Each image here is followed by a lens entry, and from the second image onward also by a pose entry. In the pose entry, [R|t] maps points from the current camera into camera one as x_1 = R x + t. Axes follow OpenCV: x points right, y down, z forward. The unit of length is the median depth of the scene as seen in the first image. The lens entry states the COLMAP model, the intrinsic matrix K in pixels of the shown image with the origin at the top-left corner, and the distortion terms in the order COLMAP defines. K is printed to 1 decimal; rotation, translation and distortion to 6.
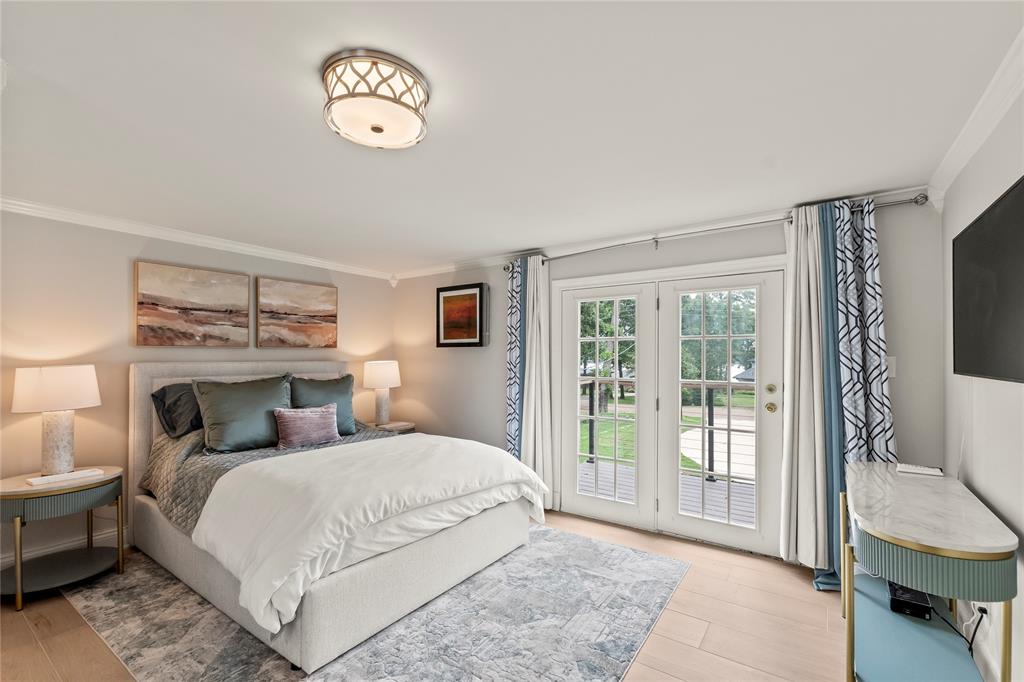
lens RADIAL K [[442.1, 0, 512.7], [0, 442.1, 355.8], [0, 0, 1]] dist [-0.000130, -0.000091]
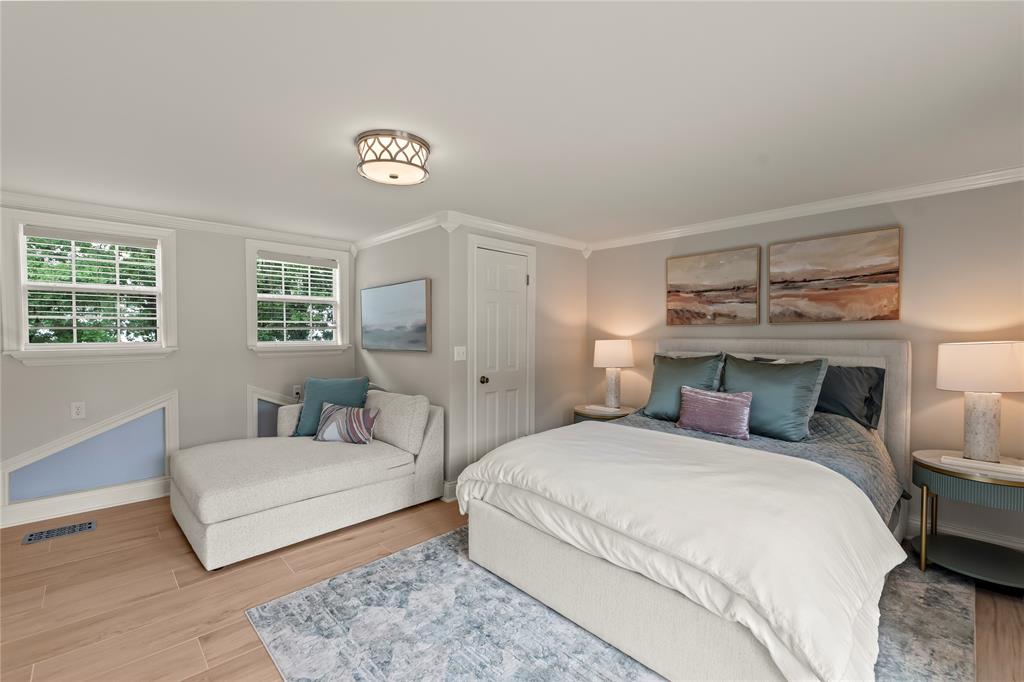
lens RADIAL K [[449.7, 0, 504.3], [0, 449.7, 337.9], [0, 0, 1]] dist [0.004573, 0.000201]
pose [[-0.213153, 0.010211, -0.976966, 0.466914], [0.005906, 0.999941, 0.009162, -0.001294], [0.977001, -0.003817, -0.213200, 0.719473]]
